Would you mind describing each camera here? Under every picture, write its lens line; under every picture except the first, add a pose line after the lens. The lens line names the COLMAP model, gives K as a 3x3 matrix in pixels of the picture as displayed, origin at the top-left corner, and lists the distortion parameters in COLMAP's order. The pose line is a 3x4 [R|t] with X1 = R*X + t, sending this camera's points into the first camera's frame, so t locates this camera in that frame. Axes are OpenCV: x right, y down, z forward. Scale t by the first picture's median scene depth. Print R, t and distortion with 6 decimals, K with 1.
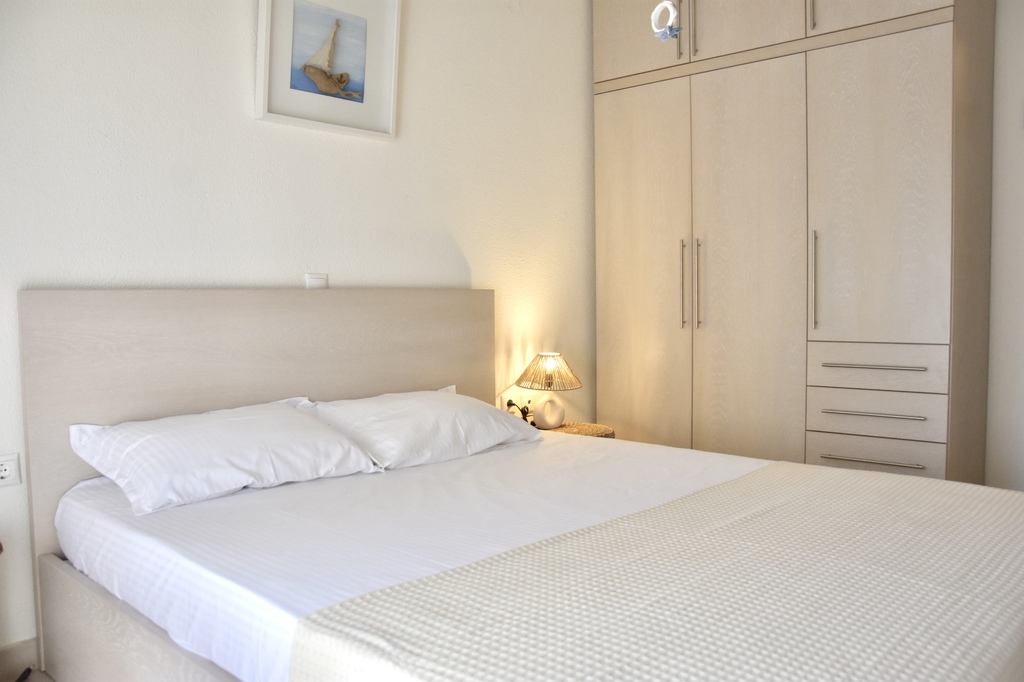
lens RADIAL K [[840.2, 0, 512.0], [0, 840.2, 341.0], [0, 0, 1]] dist [-0.143152, 0.002109]
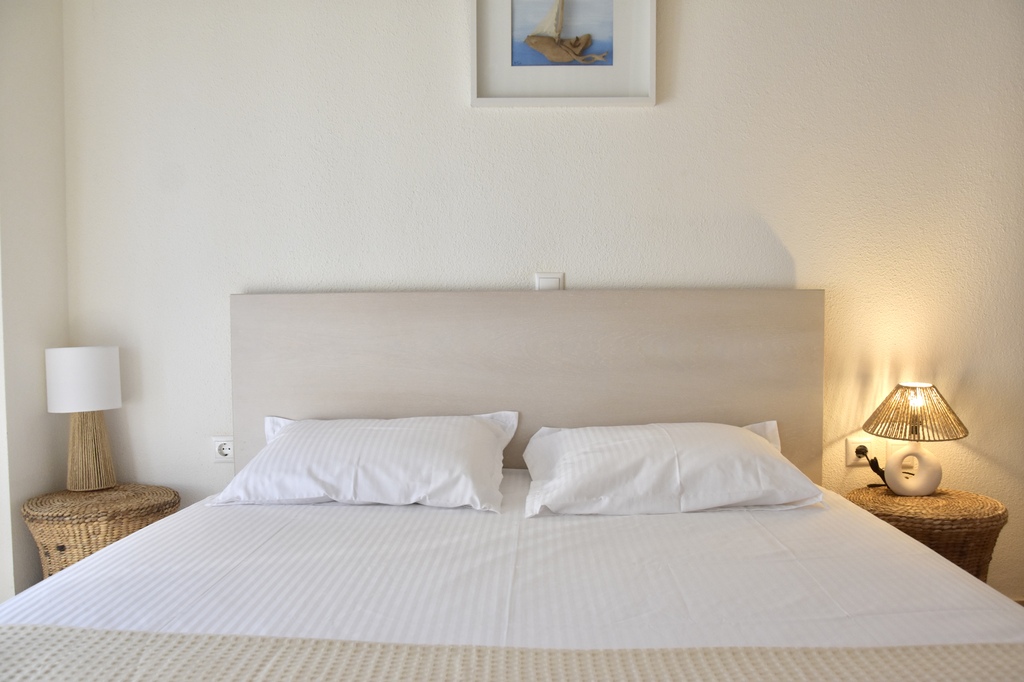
lens RADIAL K [[826.7, 0, 509.2], [0, 826.7, 347.0], [0, 0, 1]] dist [-0.123487, -0.001540]
pose [[0.637760, 0.035608, -0.769412, 0.407263], [-0.036447, 0.999207, 0.016032, -0.016187], [0.769372, 0.017818, 0.638552, 0.423574]]
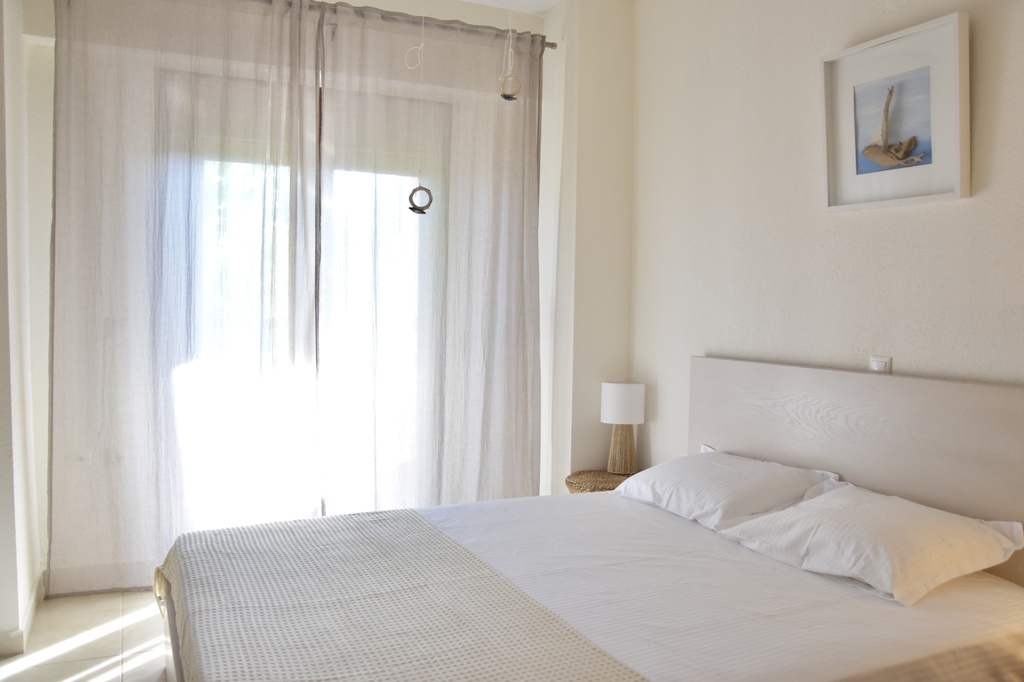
lens RADIAL K [[811.5, 0, 514.1], [0, 811.5, 337.4], [0, 0, 1]] dist [-0.127392, 0.097066]
pose [[-0.367833, 0.023411, -0.929597, 0.788678], [-0.071885, 0.995976, 0.053527, -0.123553], [0.927109, 0.086513, -0.364670, 0.950380]]
